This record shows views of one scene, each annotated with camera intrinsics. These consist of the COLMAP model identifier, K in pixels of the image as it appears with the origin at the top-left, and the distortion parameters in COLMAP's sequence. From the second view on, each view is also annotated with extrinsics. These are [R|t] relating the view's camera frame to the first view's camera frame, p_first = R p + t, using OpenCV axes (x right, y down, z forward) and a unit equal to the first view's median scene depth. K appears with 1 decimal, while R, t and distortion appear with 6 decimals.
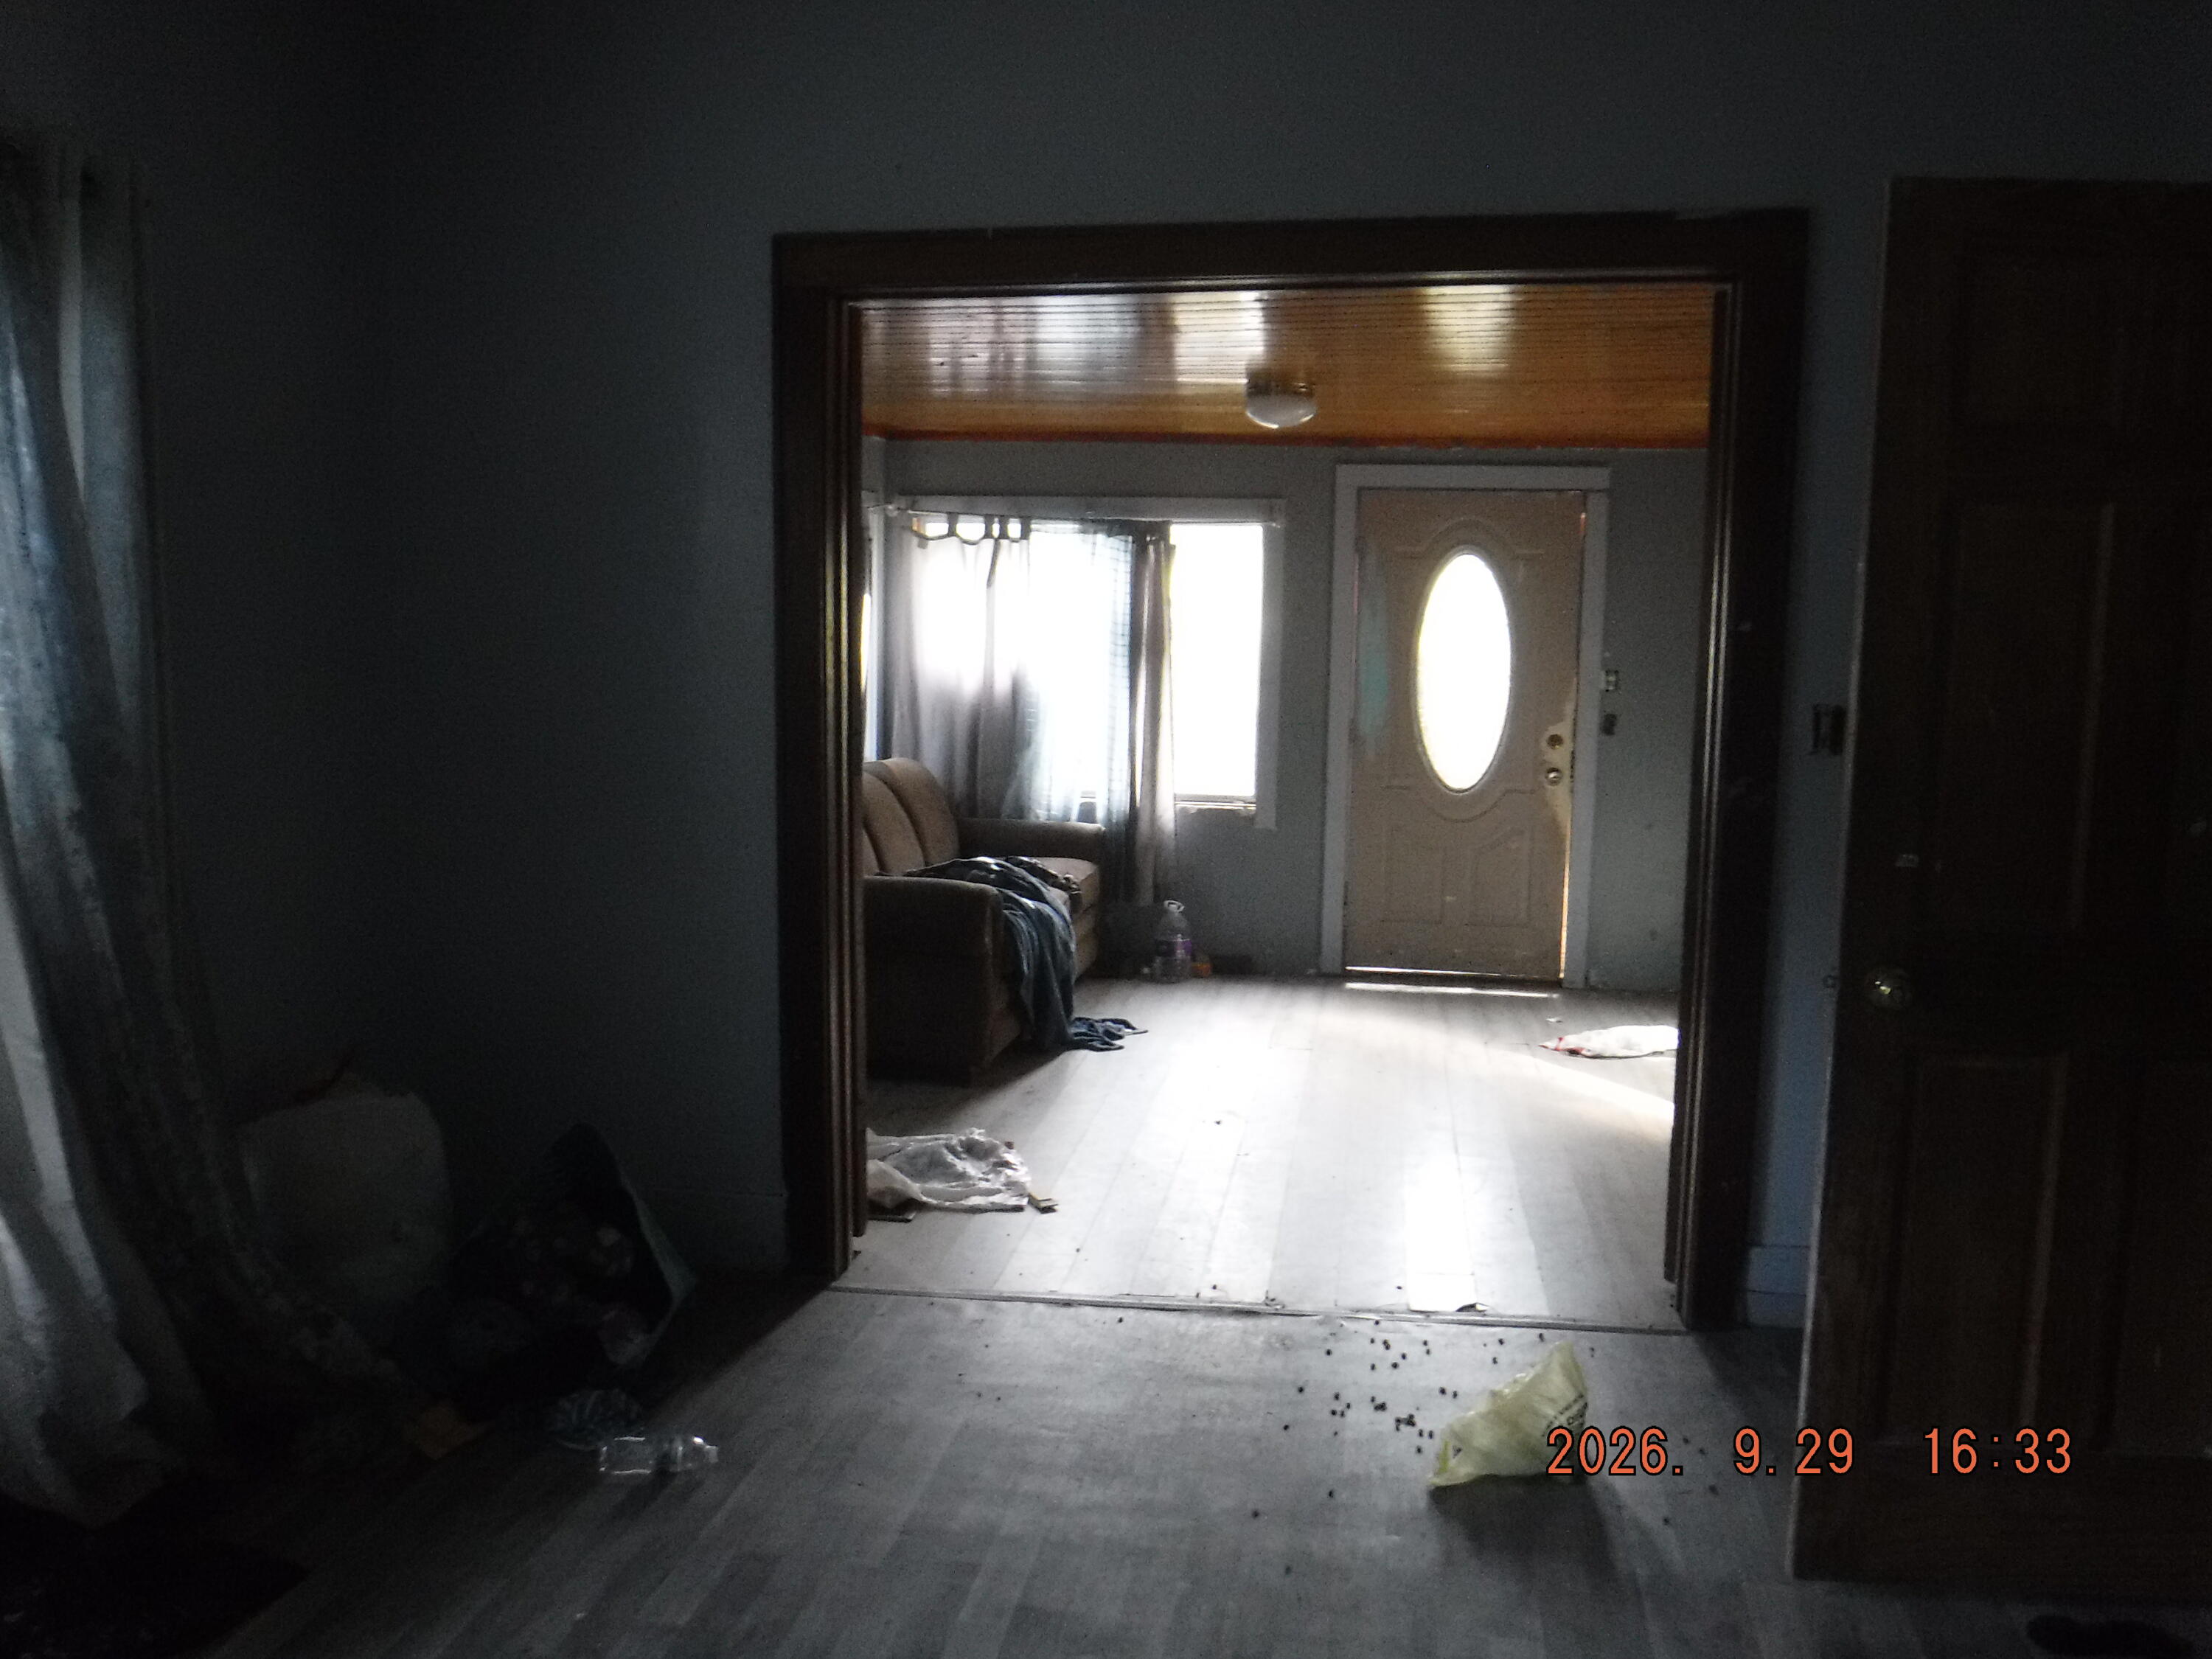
lens RADIAL K [[1769.0, 0, 1051.7], [0, 1769.0, 835.9], [0, 0, 1]] dist [-0.116045, 0.006822]
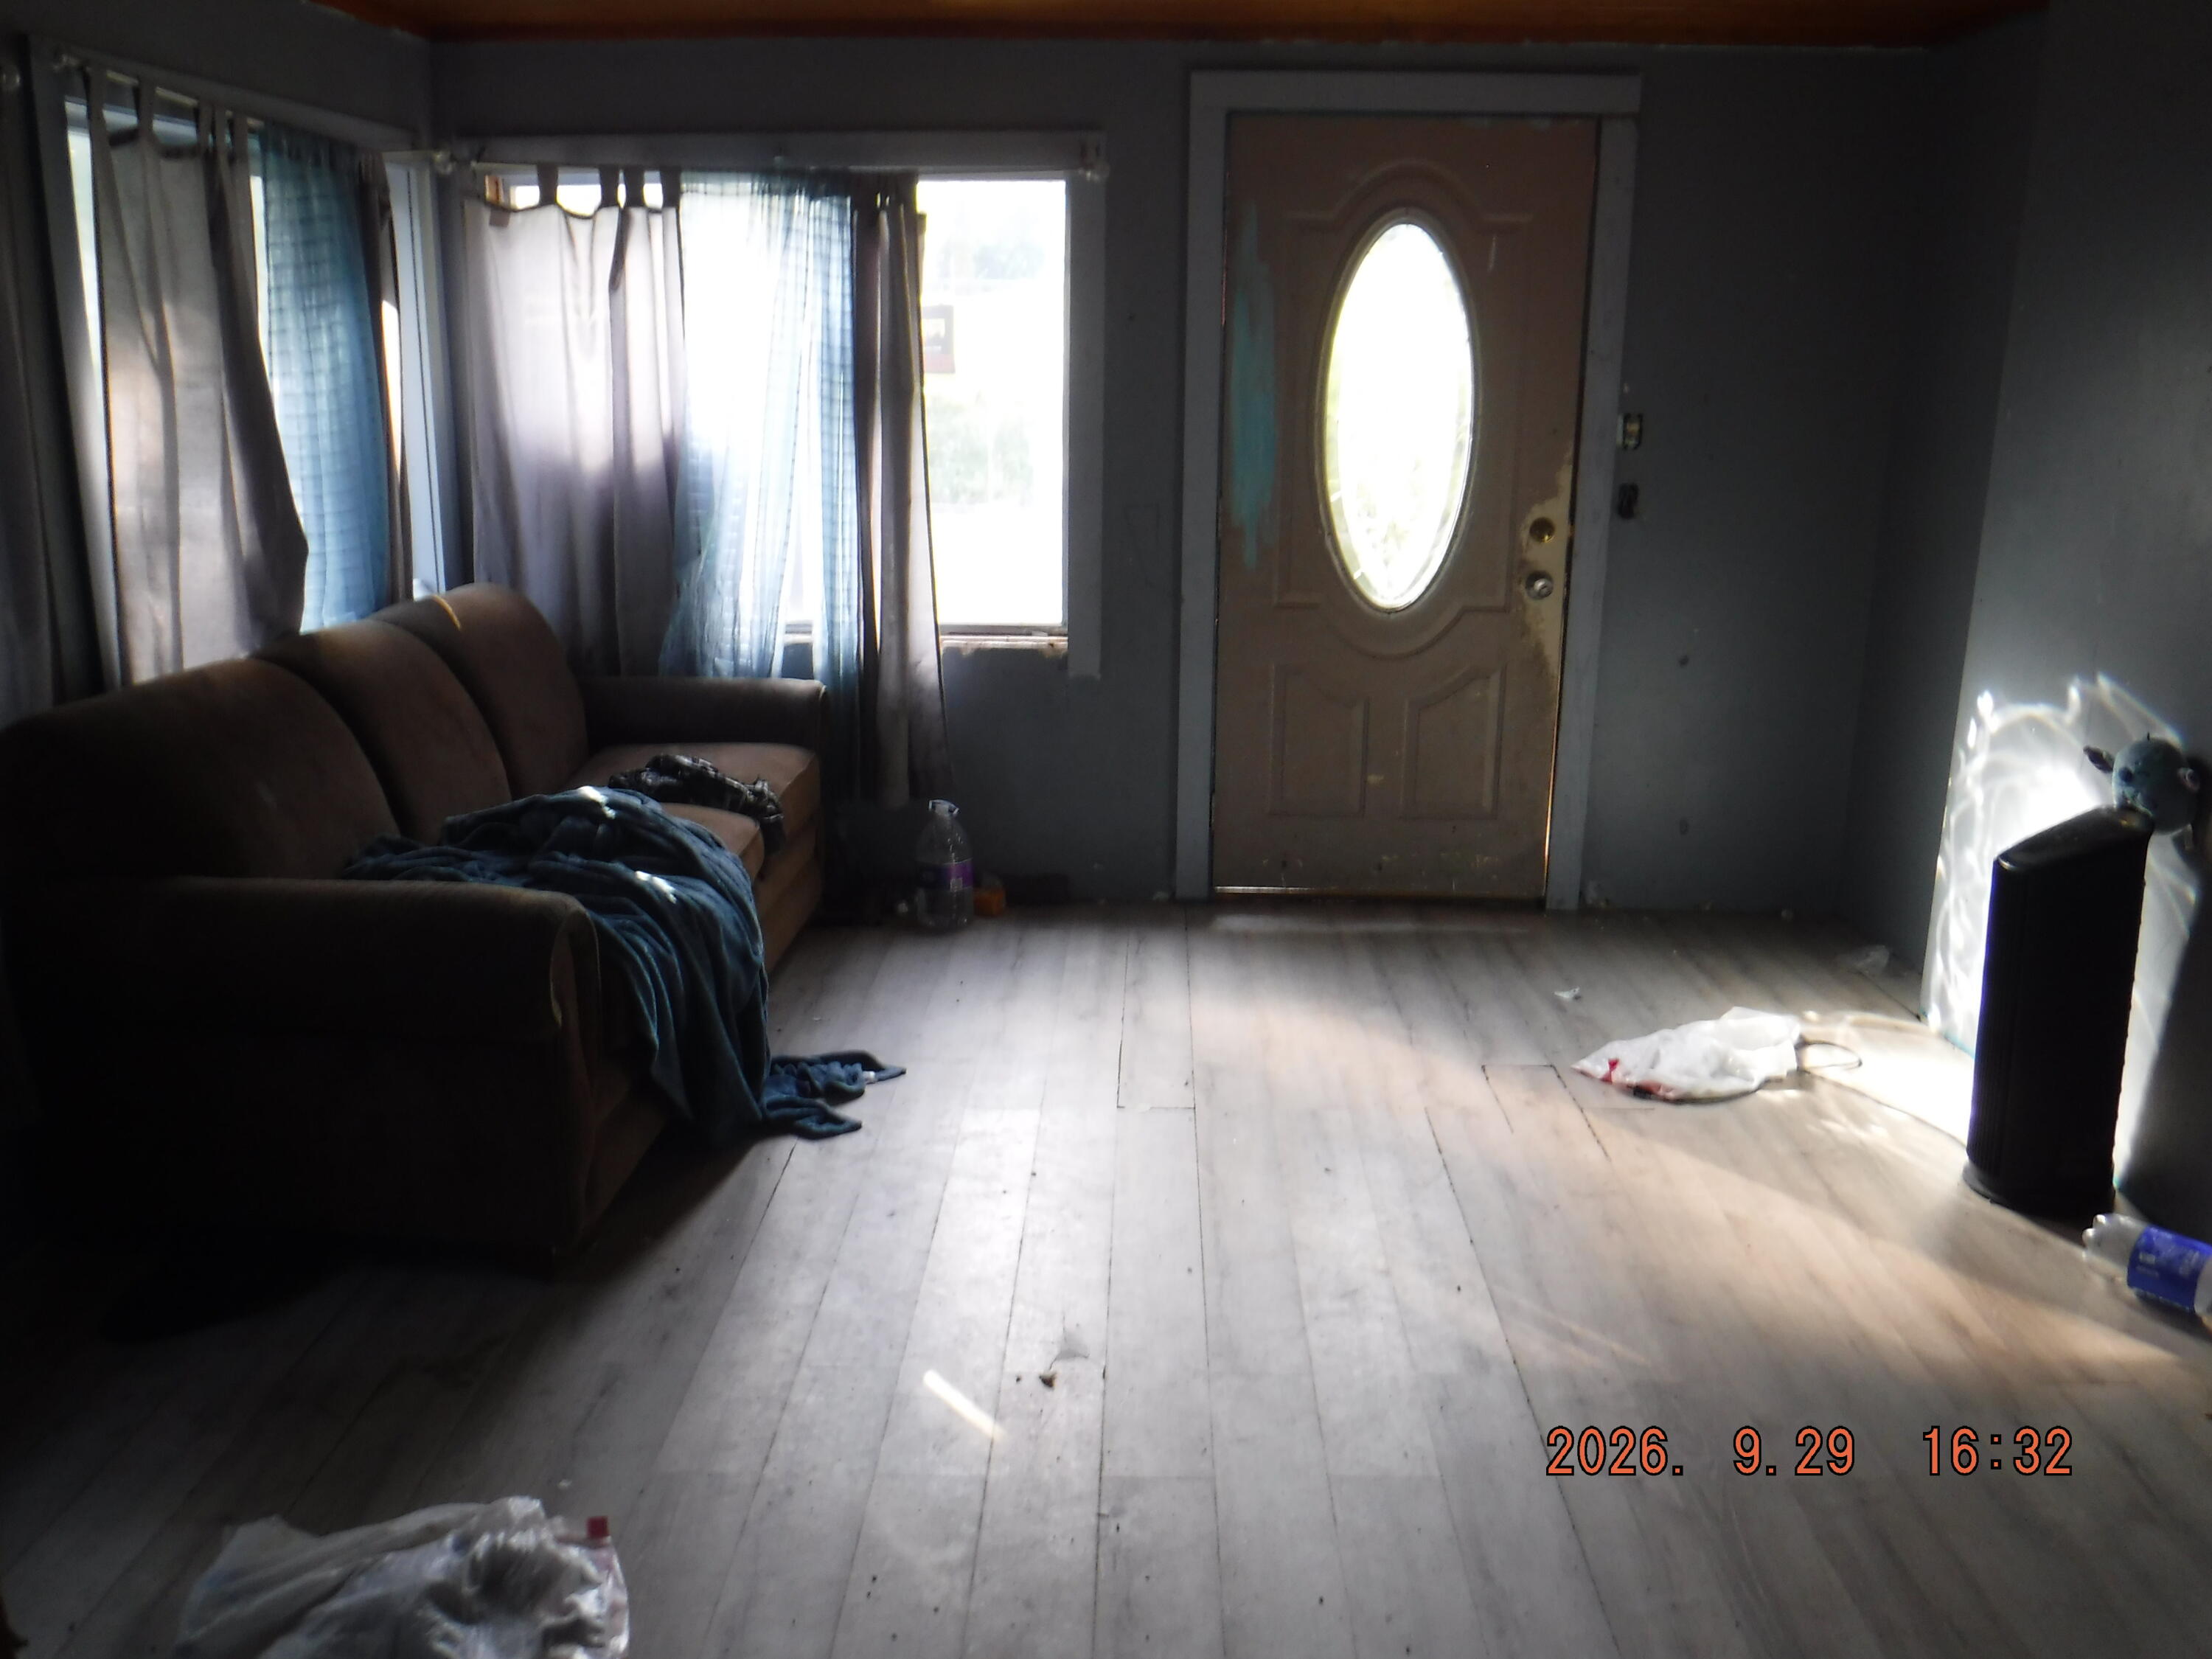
lens RADIAL K [[1769.0, 0, 1051.7], [0, 1769.0, 835.9], [0, 0, 1]] dist [-0.116045, 0.006822]
pose [[0.991348, -0.047040, 0.122540, 0.030630], [0.028754, 0.988729, 0.146929, -0.041621], [-0.128071, -0.142135, 0.981527, 0.385102]]
